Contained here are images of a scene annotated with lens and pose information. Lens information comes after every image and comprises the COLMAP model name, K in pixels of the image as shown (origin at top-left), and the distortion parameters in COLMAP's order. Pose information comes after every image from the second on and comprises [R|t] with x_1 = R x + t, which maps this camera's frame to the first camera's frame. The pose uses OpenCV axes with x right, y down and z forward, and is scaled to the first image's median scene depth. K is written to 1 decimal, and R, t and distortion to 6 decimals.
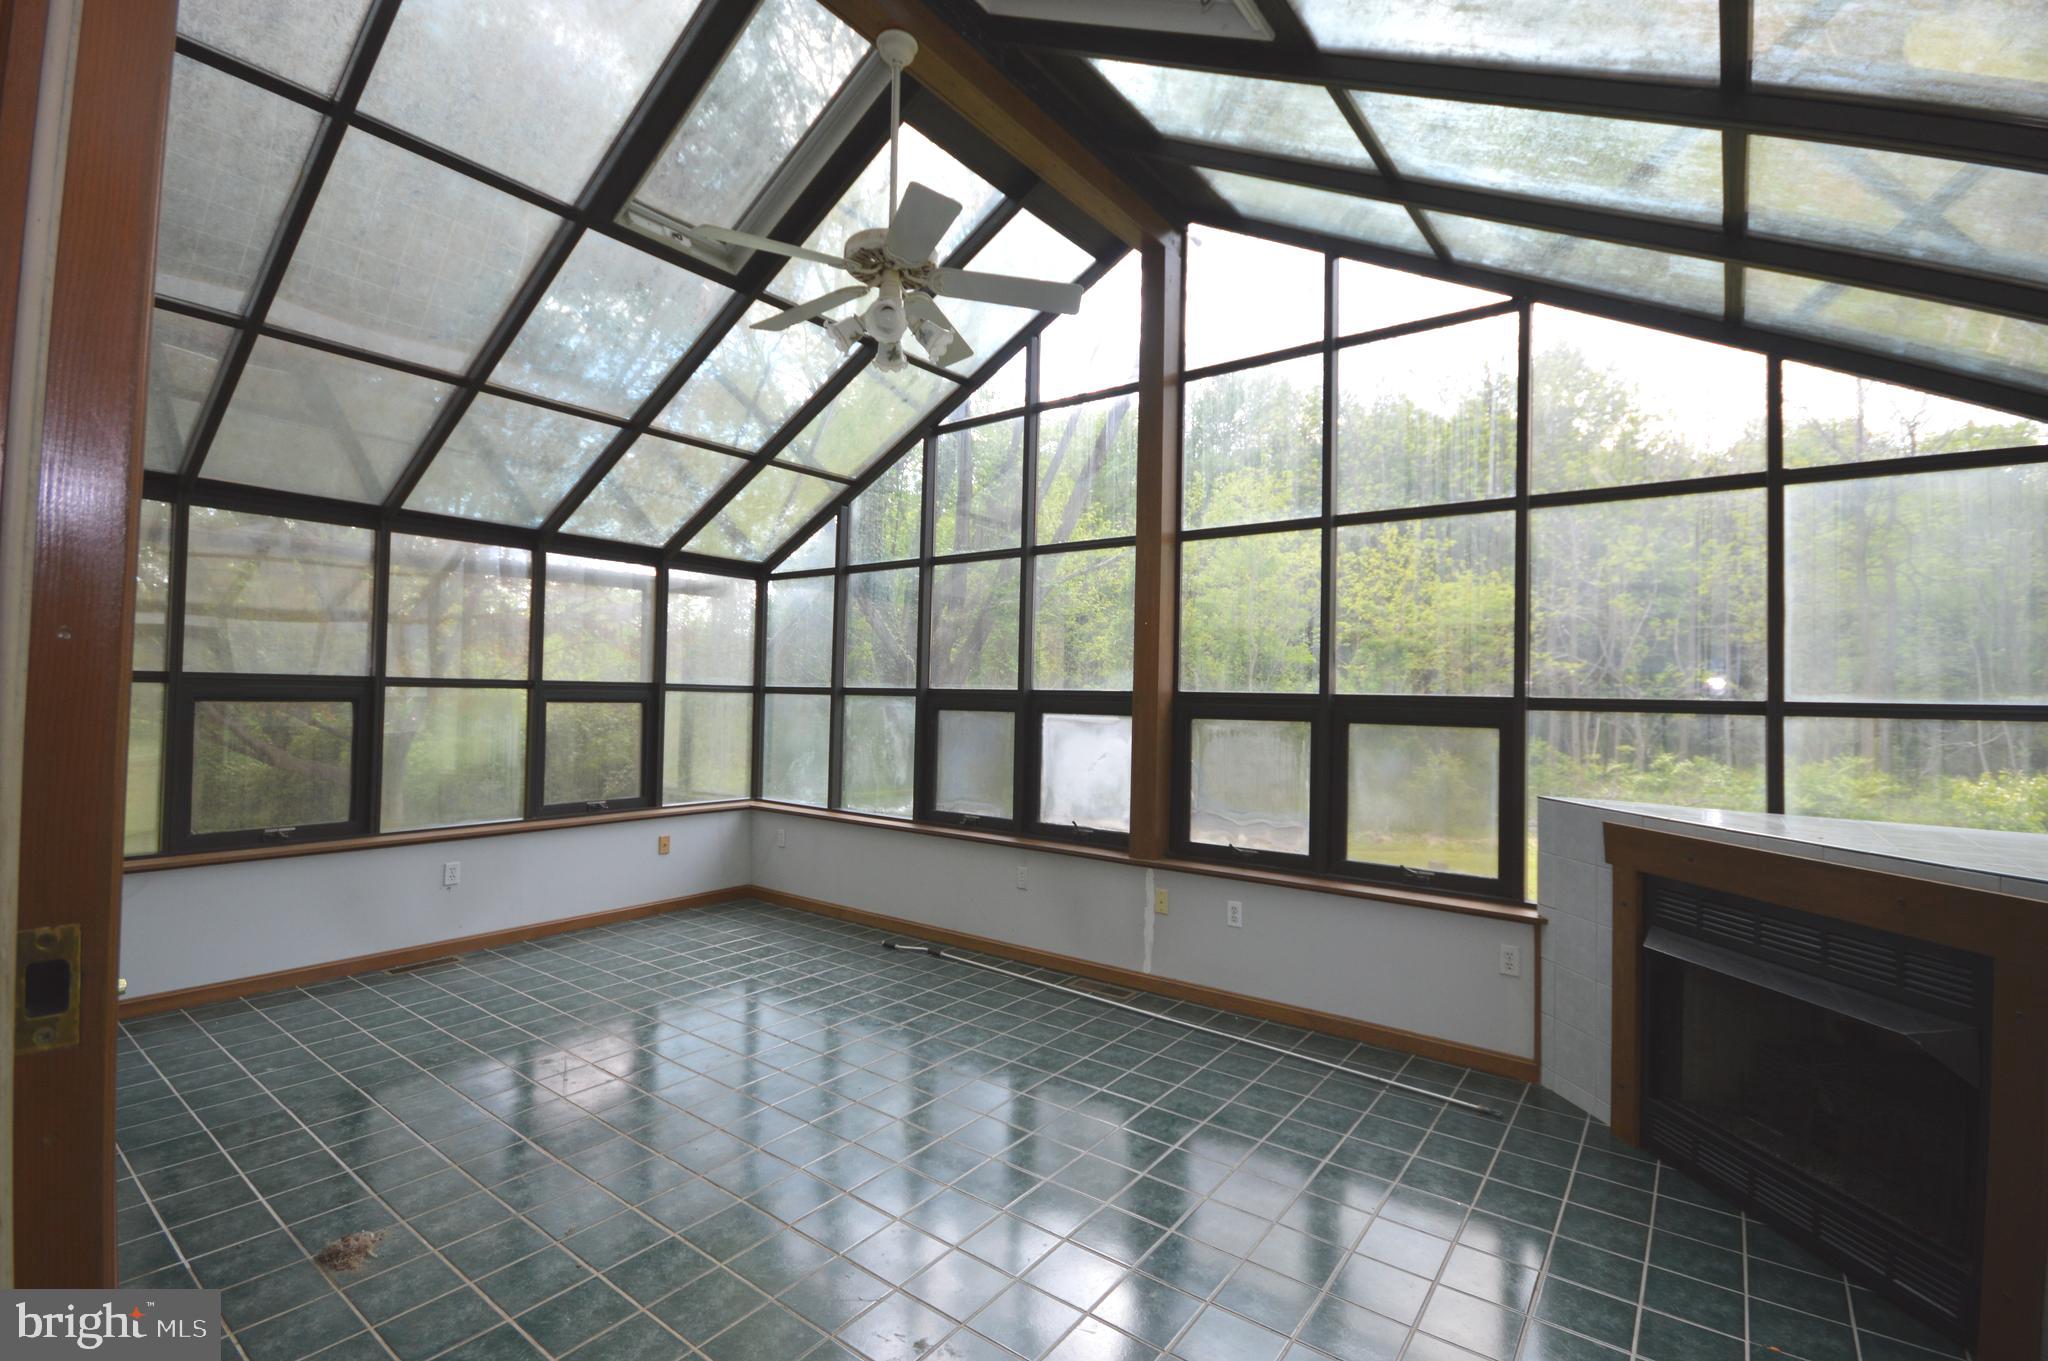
lens RADIAL K [[920.2, 0, 1016.0], [0, 920.2, 674.4], [0, 0, 1]] dist [-0.001549, 0.000456]
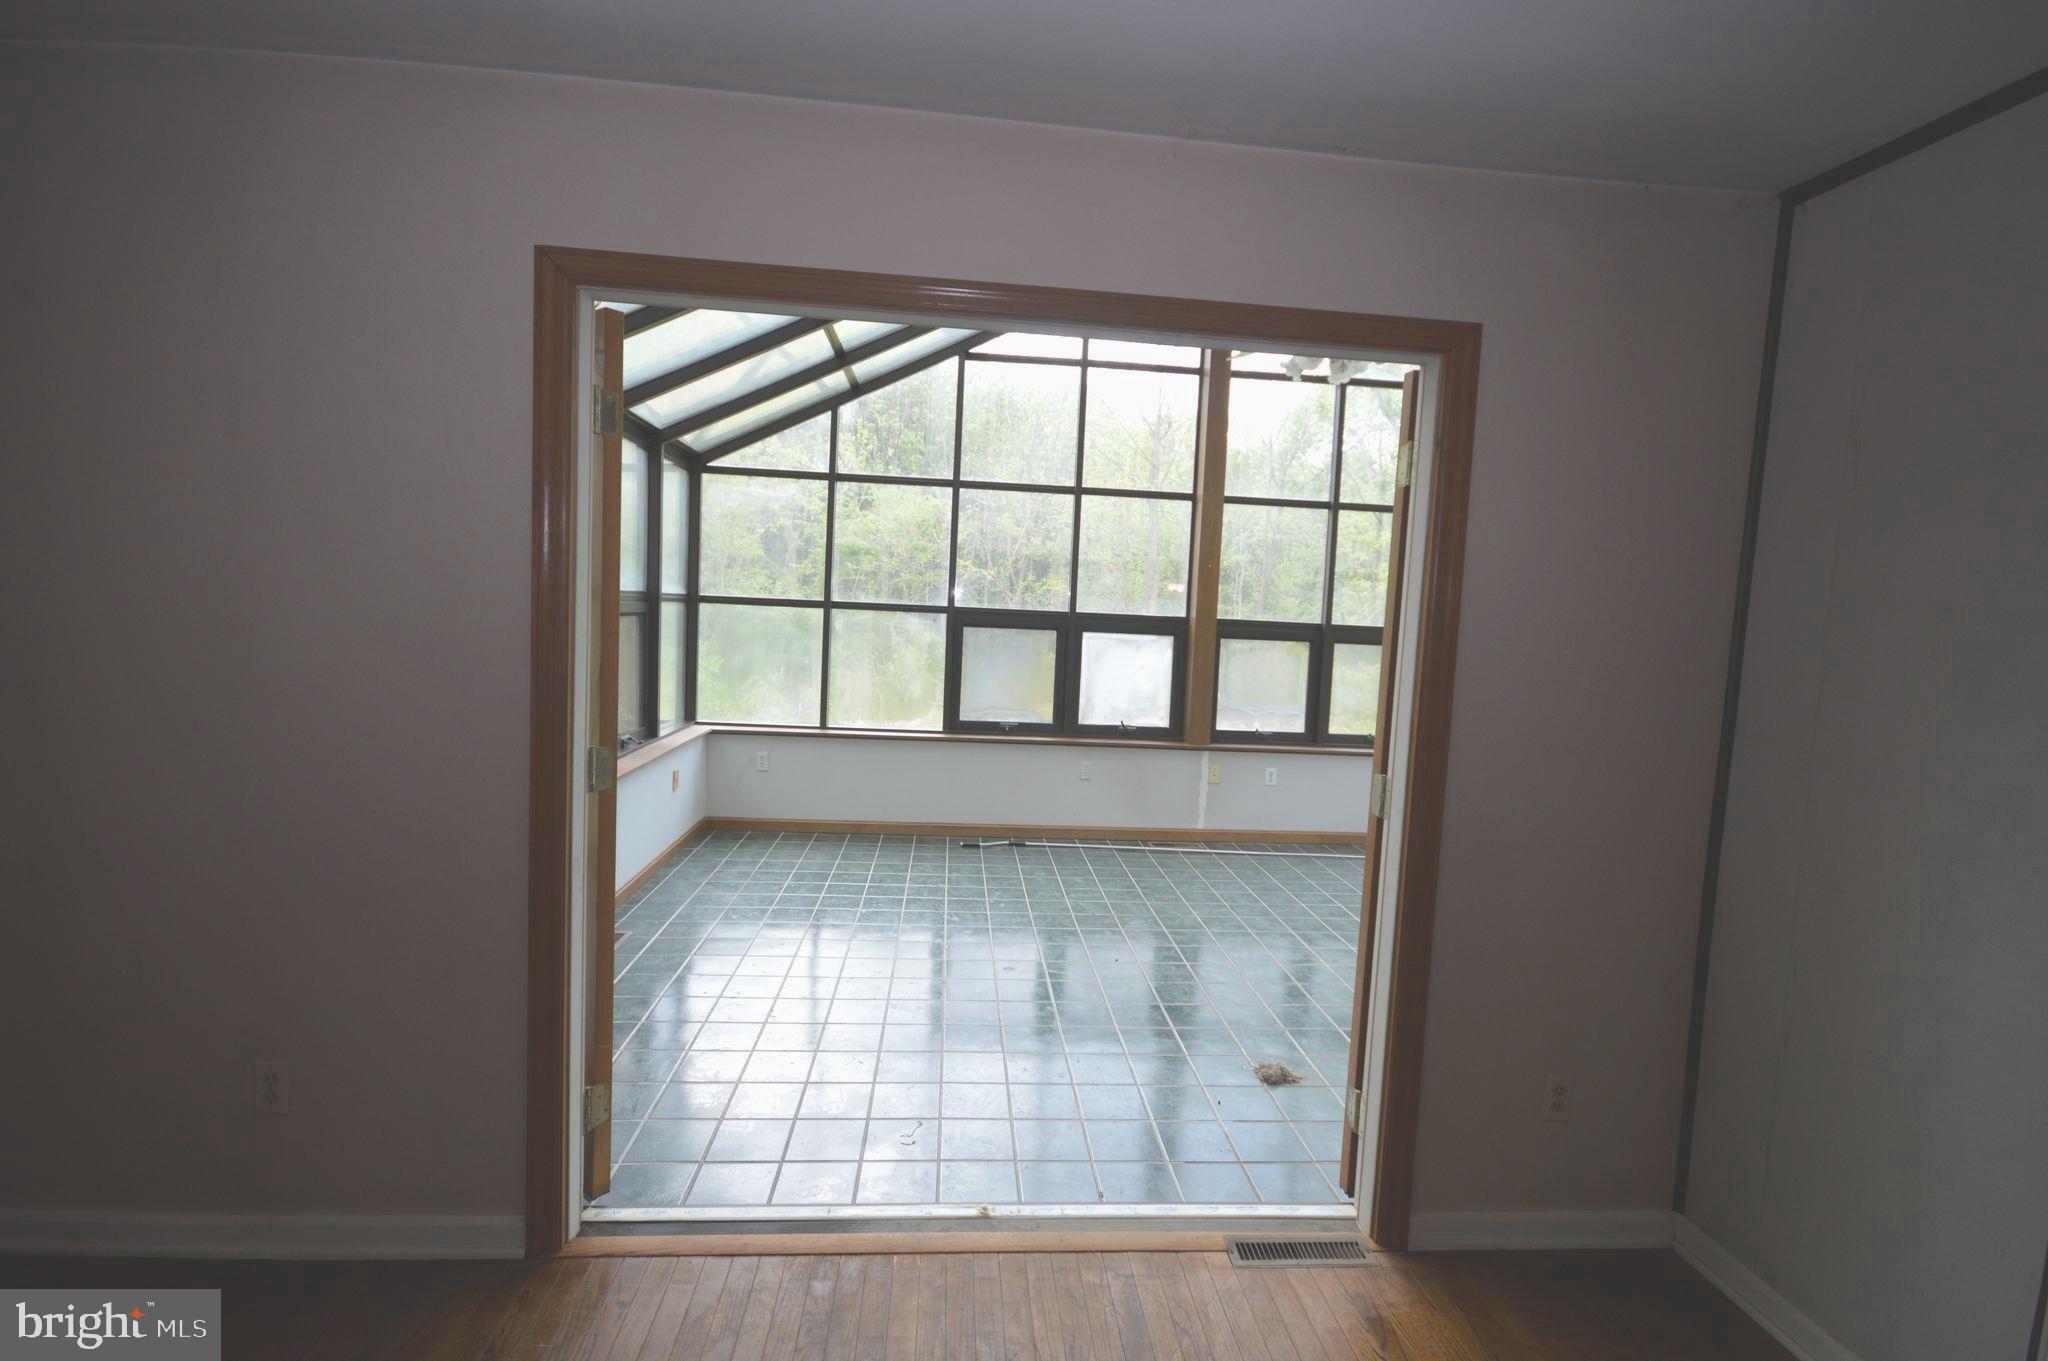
lens RADIAL K [[930.0, 0, 1017.6], [0, 930.0, 673.4], [0, 0, 1]] dist [0.001491, -0.000704]
pose [[0.744949, -0.023876, 0.666694, -0.894084], [-0.048116, 0.994834, 0.089392, -0.007856], [-0.665384, -0.098671, 0.739952, 0.184425]]
